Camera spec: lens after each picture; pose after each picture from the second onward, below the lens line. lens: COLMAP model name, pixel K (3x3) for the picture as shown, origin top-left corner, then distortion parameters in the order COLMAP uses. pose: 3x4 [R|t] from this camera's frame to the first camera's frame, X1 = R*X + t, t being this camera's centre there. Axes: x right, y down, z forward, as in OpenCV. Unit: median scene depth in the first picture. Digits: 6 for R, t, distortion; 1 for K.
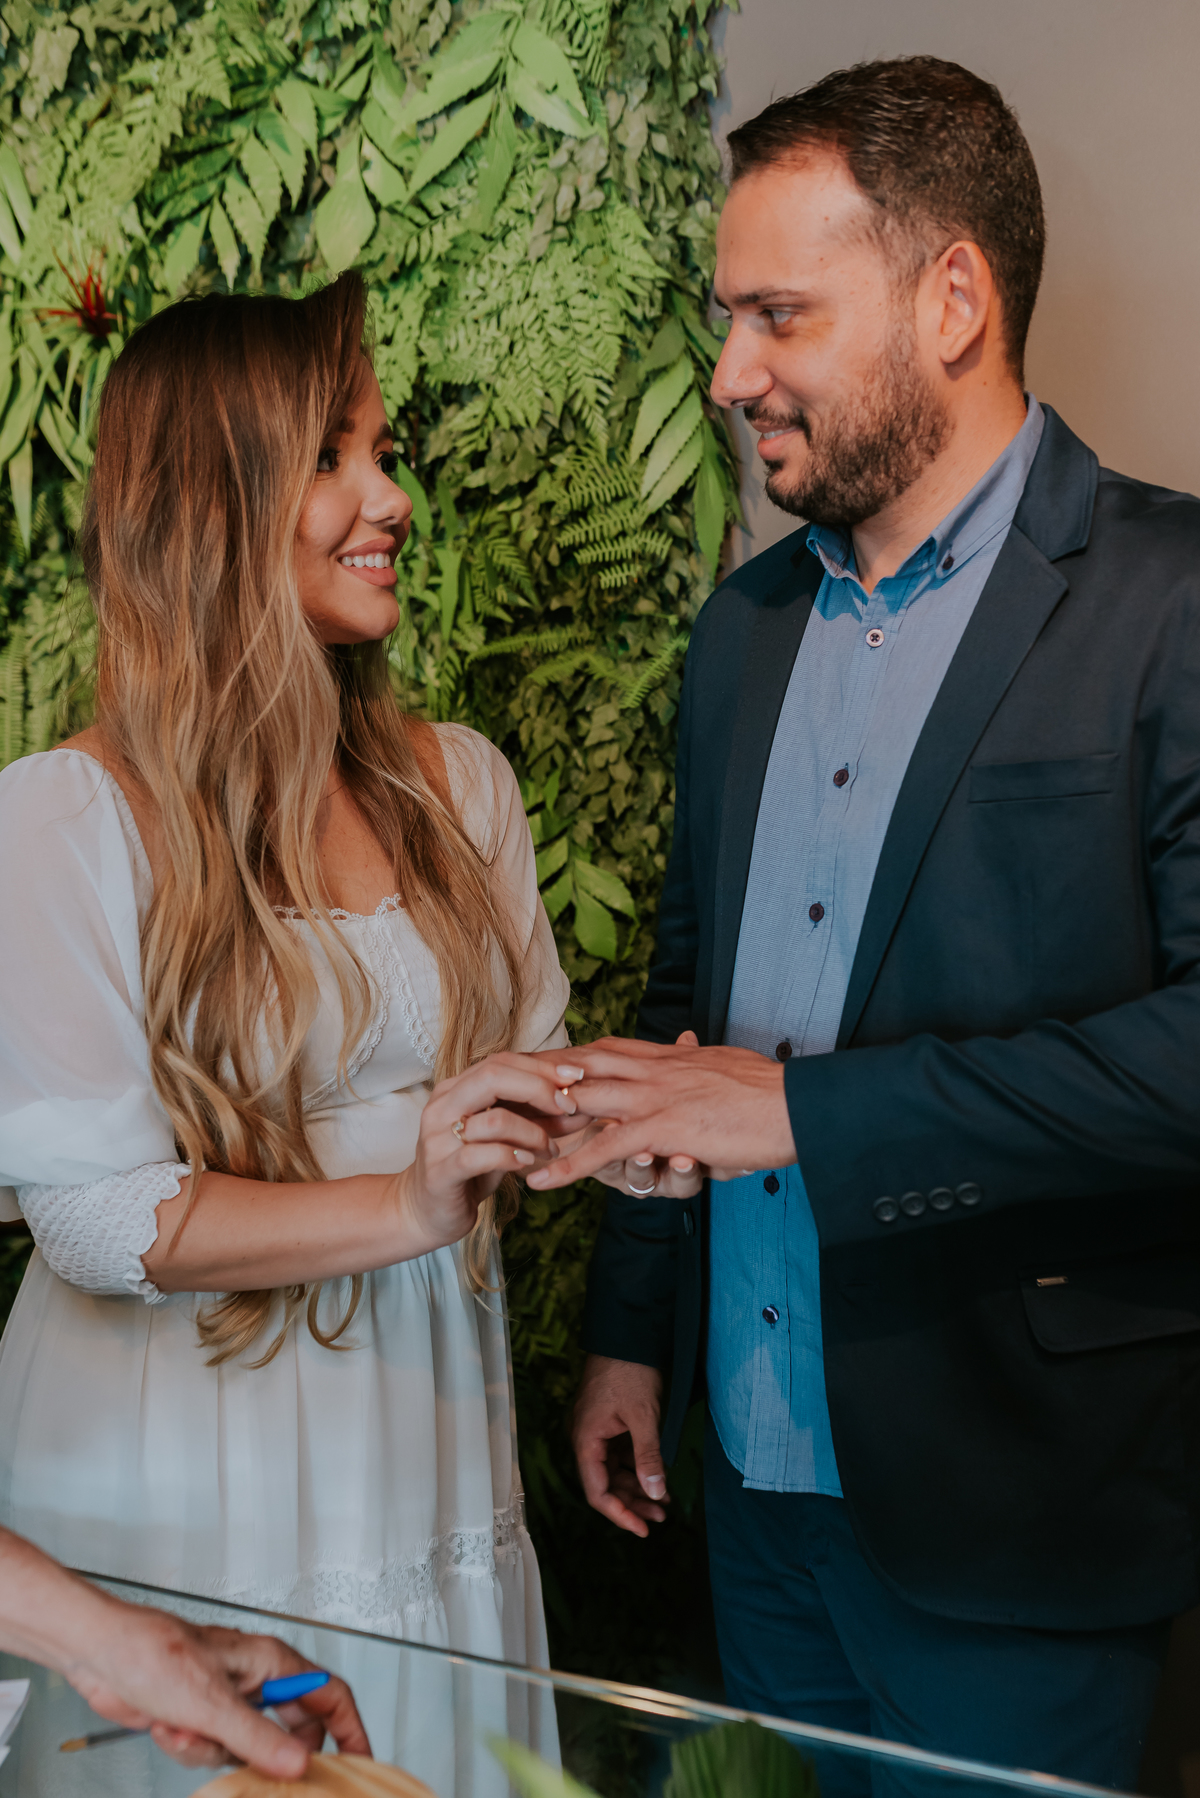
lens RADIAL K [[1848.8, 0, 601.4], [0, 1848.8, 967.2], [0, 0, 1]] dist [-0.004836, 0.016122]
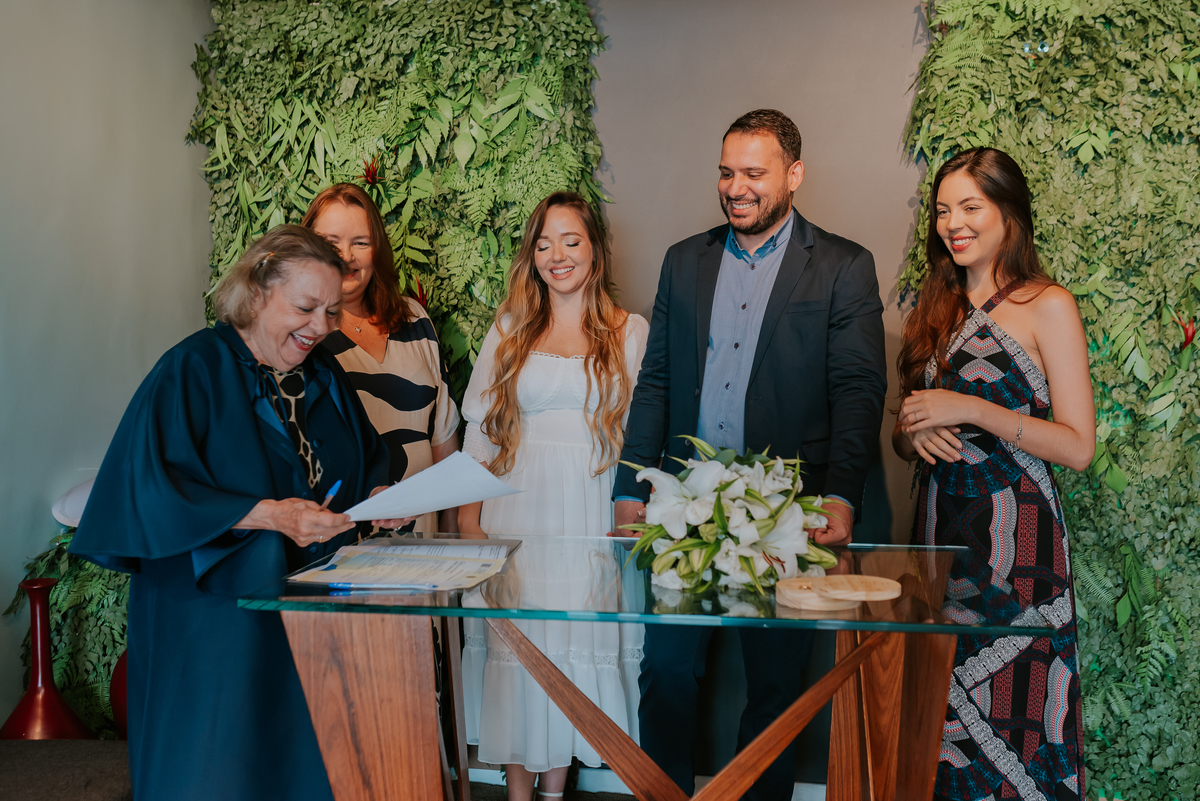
lens RADIAL K [[1217.7, 0, 588.2], [0, 1217.7, 381.3], [0, 0, 1]] dist [0.002268, -0.006349]
pose [[0.982428, -0.026314, 0.184779, -0.312478], [0.054254, 0.987524, -0.147824, 0.241608], [-0.178584, 0.155251, 0.971599, -0.802584]]
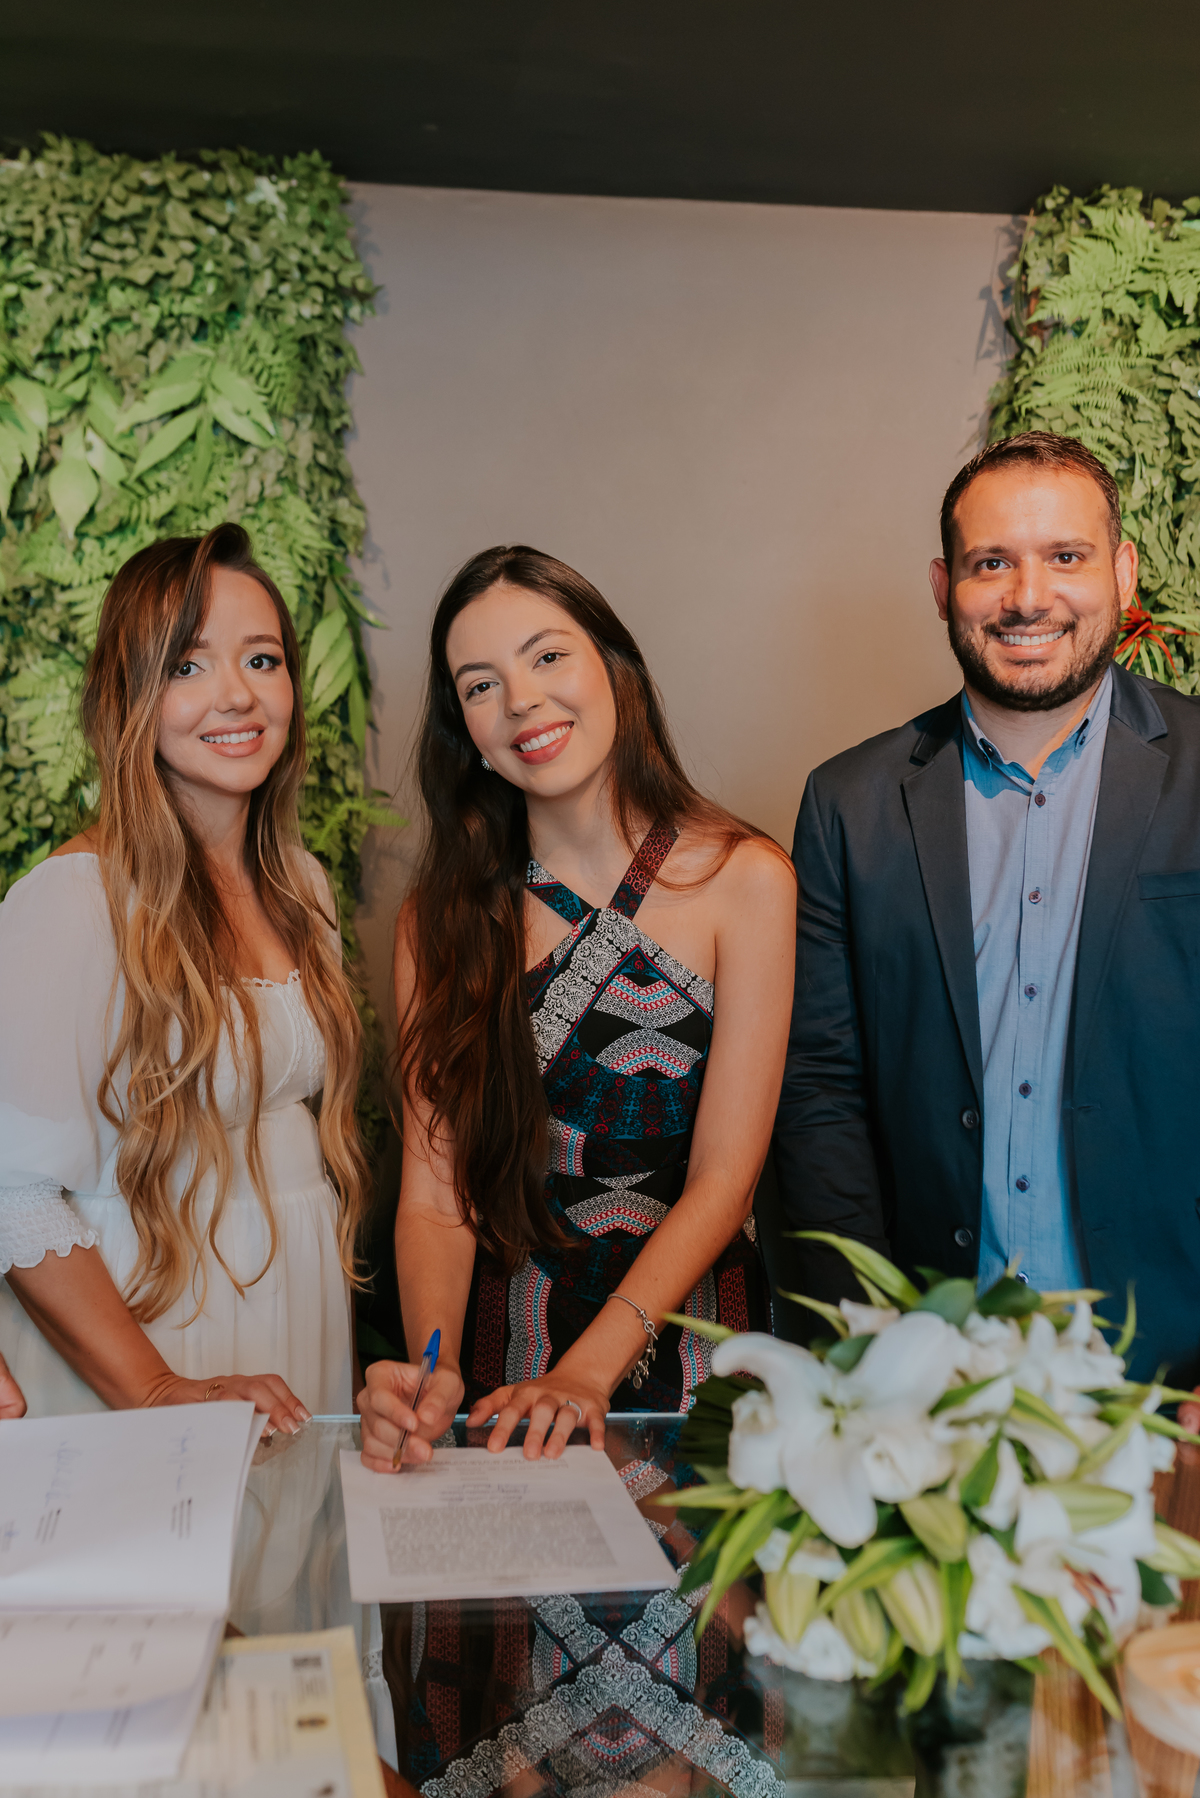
lens RADIAL K [[1835.4, 0, 604.1], [0, 1835.4, 908.4], [0, 0, 1]] dist [0.002314, -0.004693]
pose [[0.902033, -0.007033, 0.431610, -0.371302], [0.072468, 0.988144, -0.135351, 0.098134], [-0.425541, 0.153369, 0.891848, -0.283671]]
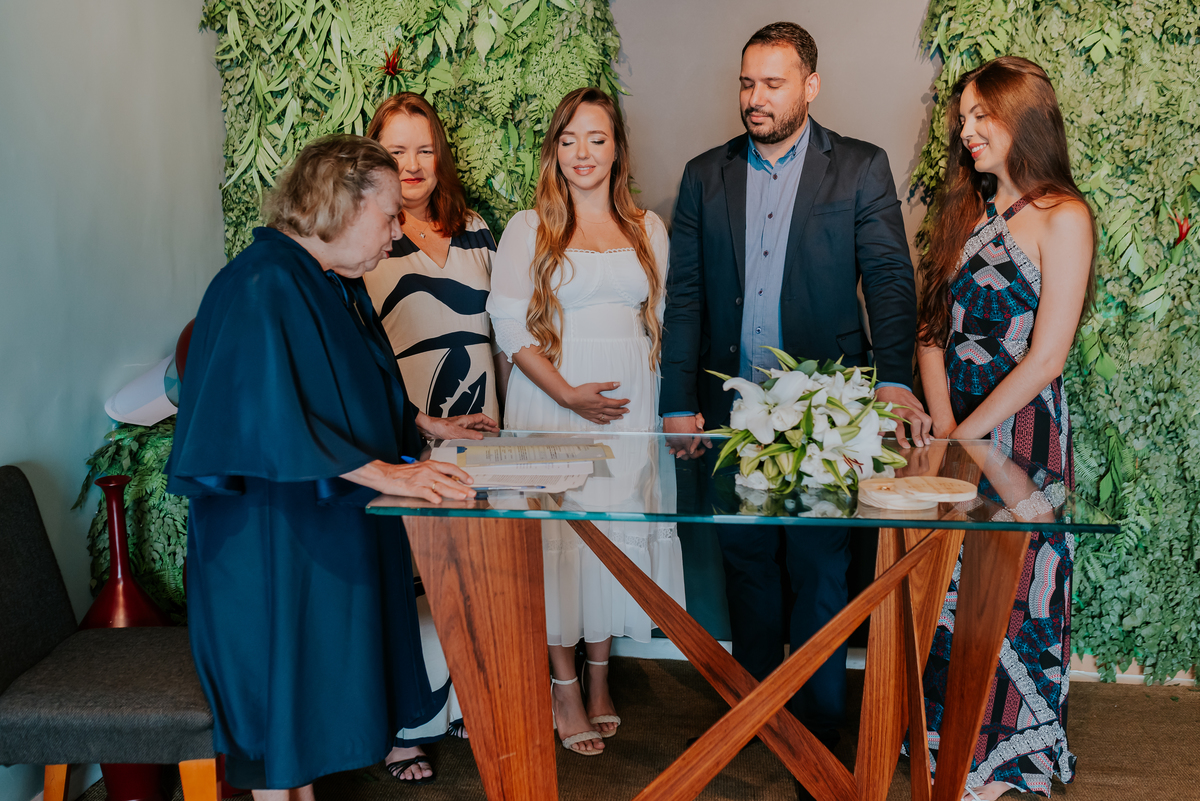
lens RADIAL K [[1215.0, 0, 567.3], [0, 1215.0, 411.2], [0, 0, 1]] dist [0.000576, -0.000437]
pose [[0.969986, -0.060427, 0.235532, -0.495956], [0.063178, 0.997994, -0.004146, 0.185693], [-0.234809, 0.018902, 0.971858, -0.835181]]
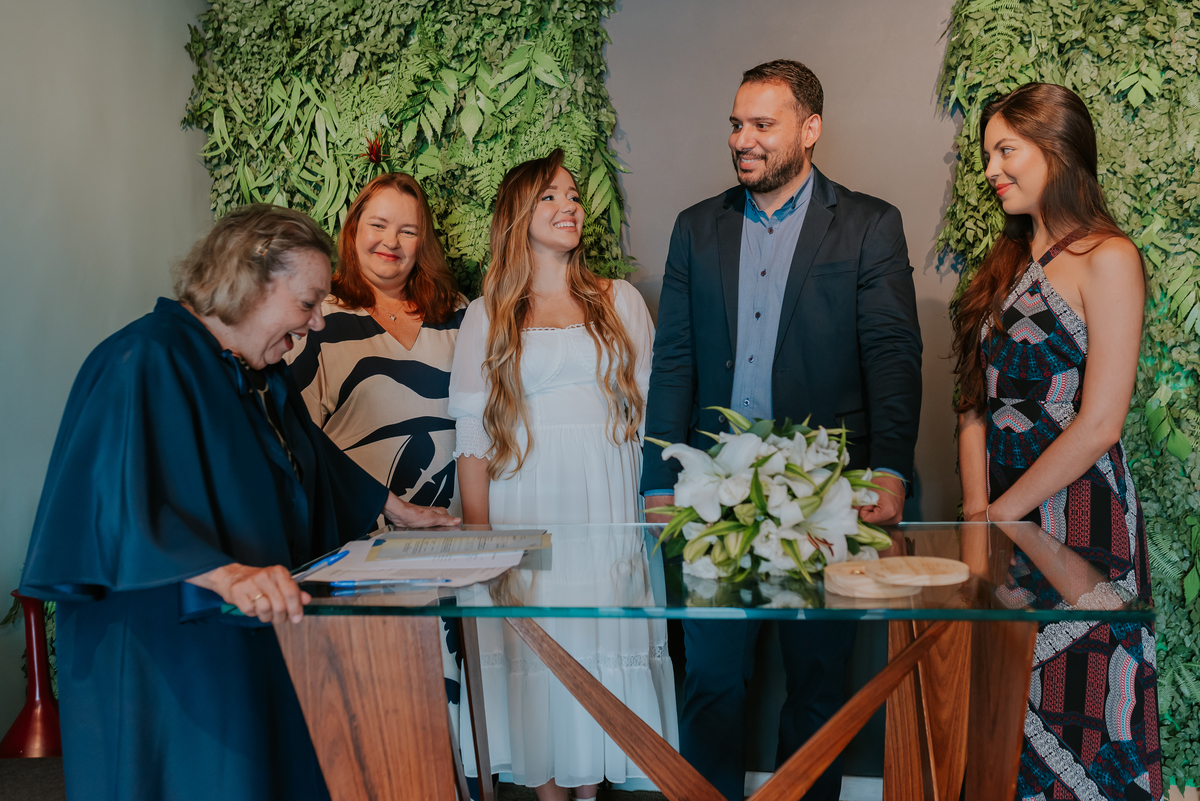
lens RADIAL K [[1182.4, 0, 580.2], [0, 1182.4, 391.3], [0, 0, 1]] dist [-0.000136, 0.002399]
pose [[0.986087, -0.062444, 0.154058, -0.277844], [0.083971, 0.986944, -0.137442, 0.242021], [-0.143464, 0.148466, 0.978456, -0.659984]]
